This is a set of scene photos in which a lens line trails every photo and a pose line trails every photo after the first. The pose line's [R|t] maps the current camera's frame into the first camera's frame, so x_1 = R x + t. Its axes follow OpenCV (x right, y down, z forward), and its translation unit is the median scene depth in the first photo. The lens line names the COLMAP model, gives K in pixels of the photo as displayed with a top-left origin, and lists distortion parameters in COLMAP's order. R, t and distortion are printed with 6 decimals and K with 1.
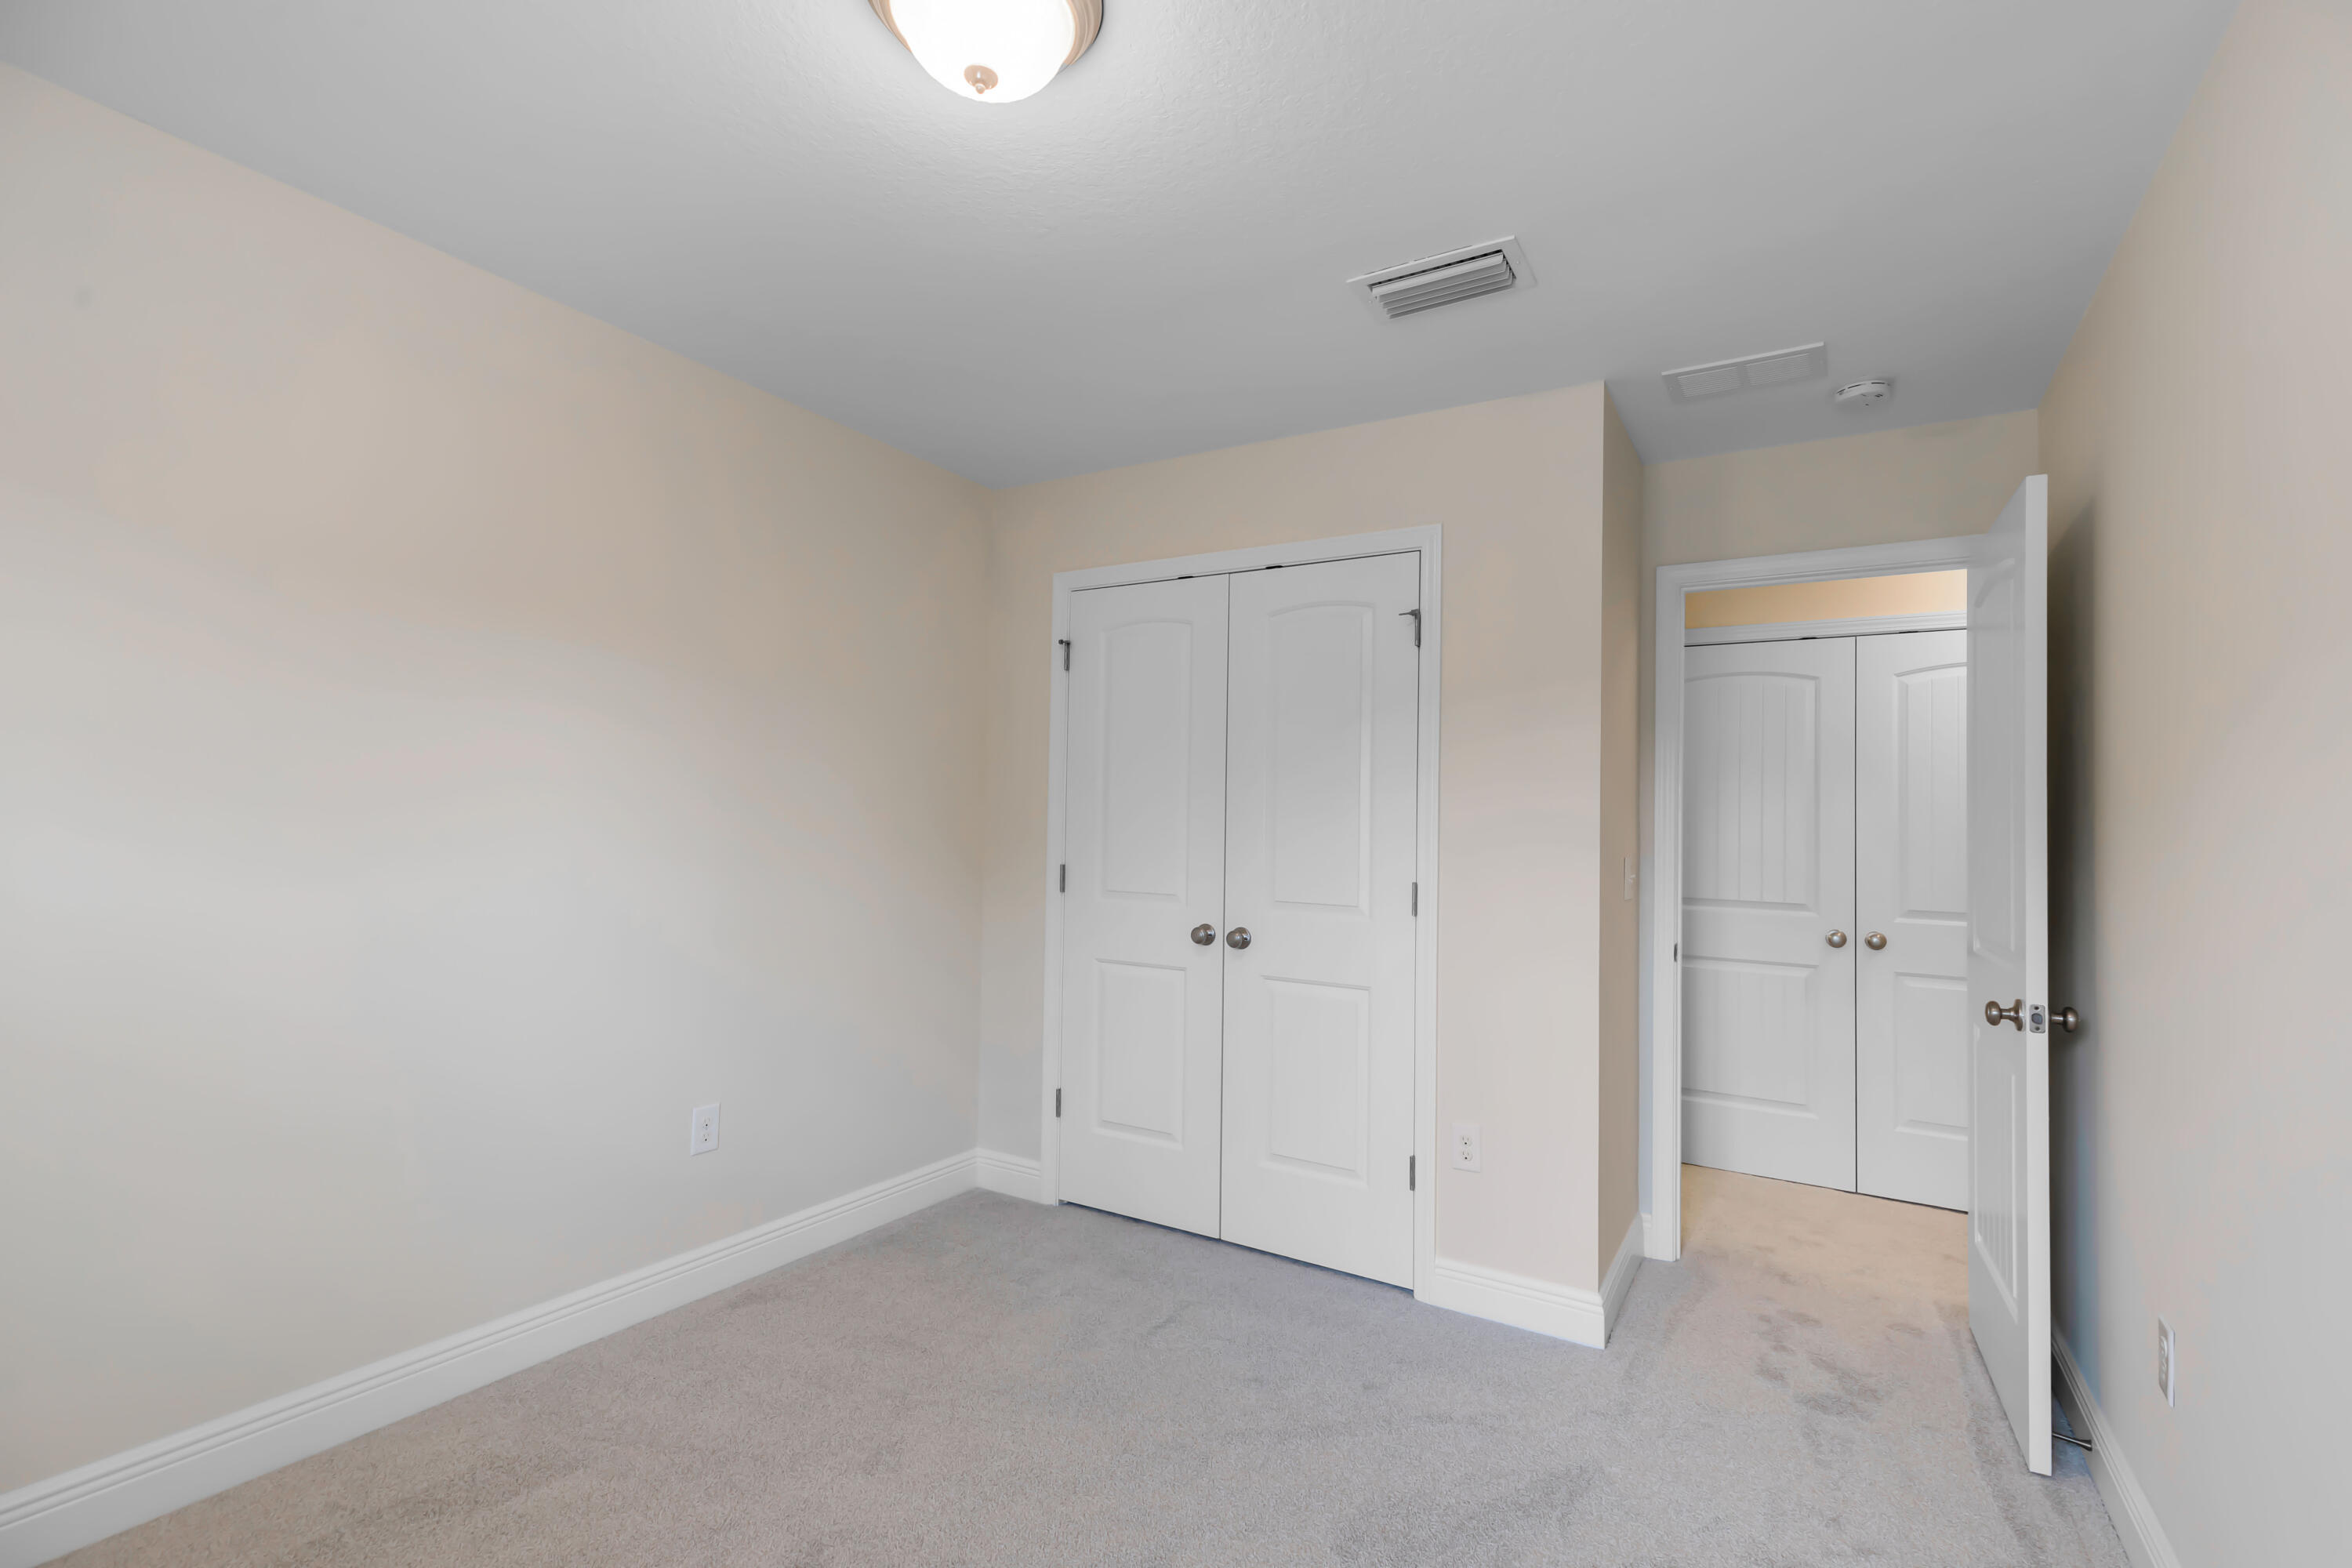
lens RADIAL K [[1077.4, 0, 1176.6], [0, 1077.4, 777.2], [0, 0, 1]] dist [0.010480, -0.000313]
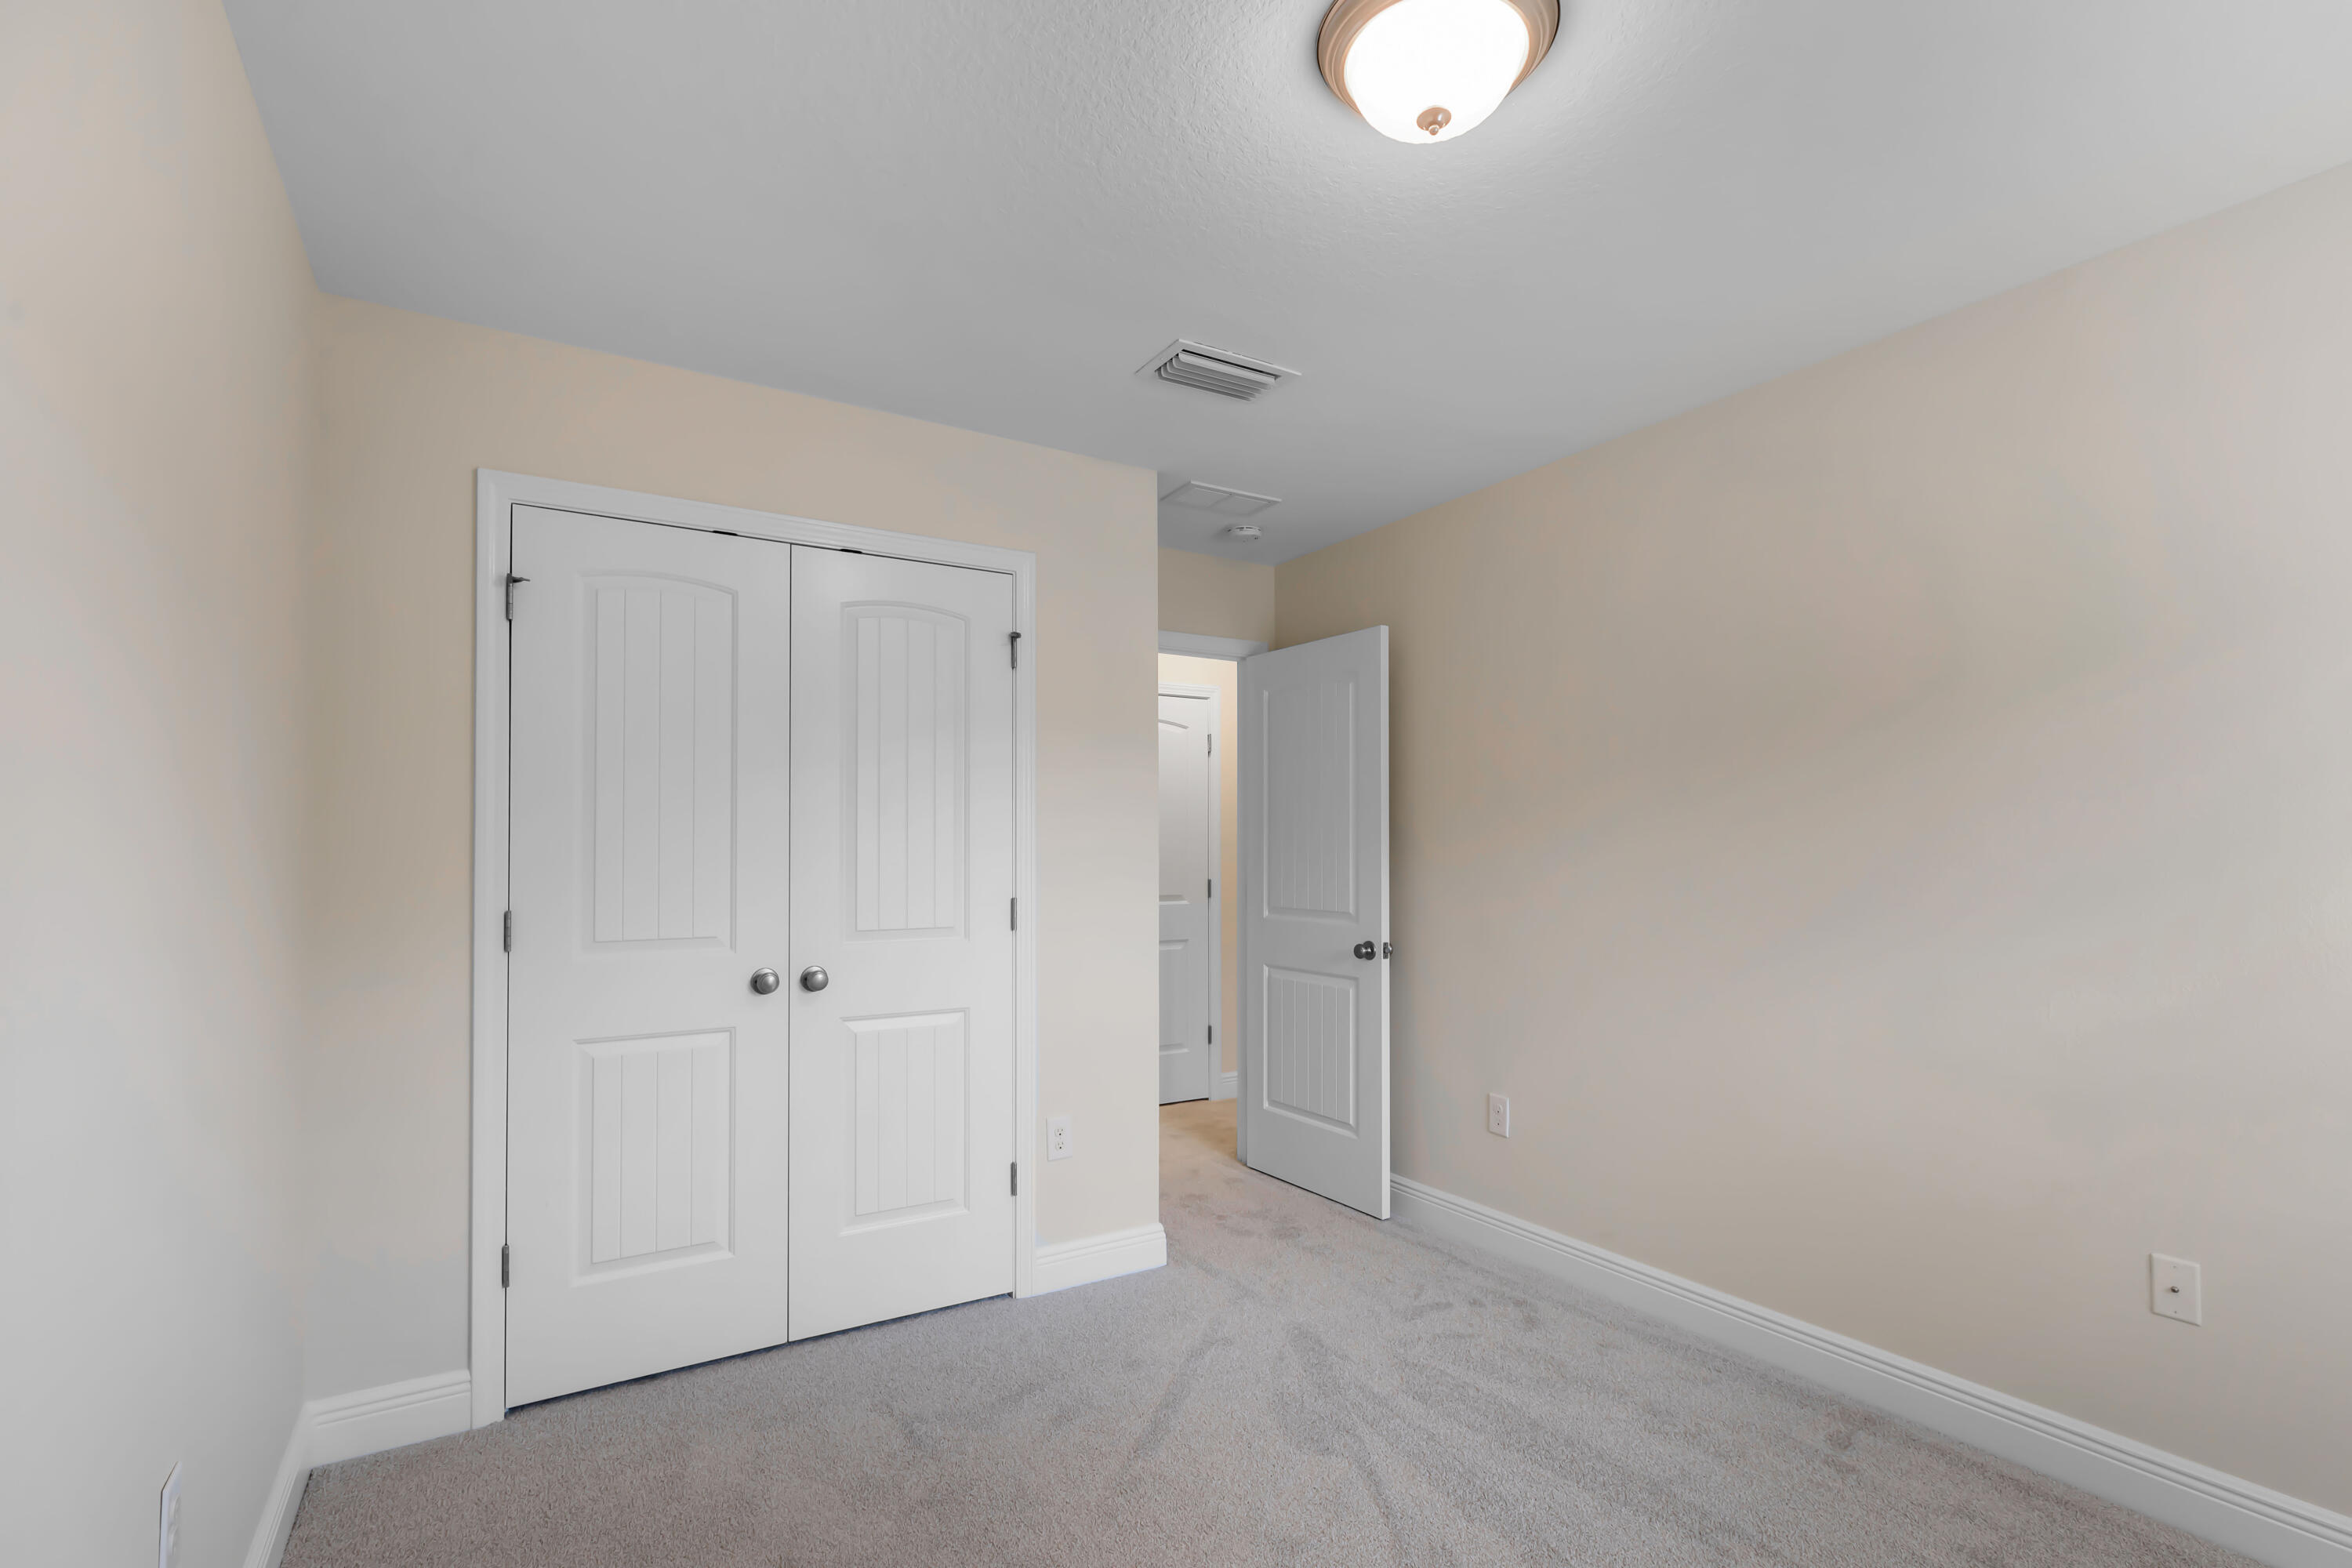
lens RADIAL K [[1089.8, 0, 1181.4], [0, 1089.8, 802.5], [0, 0, 1]] dist [0.003377, -0.001324]
pose [[0.448782, 0.013653, 0.893537, -0.639081], [-0.027205, 0.999629, -0.001611, 0.004209], [-0.893227, -0.023586, 0.448987, 0.393982]]
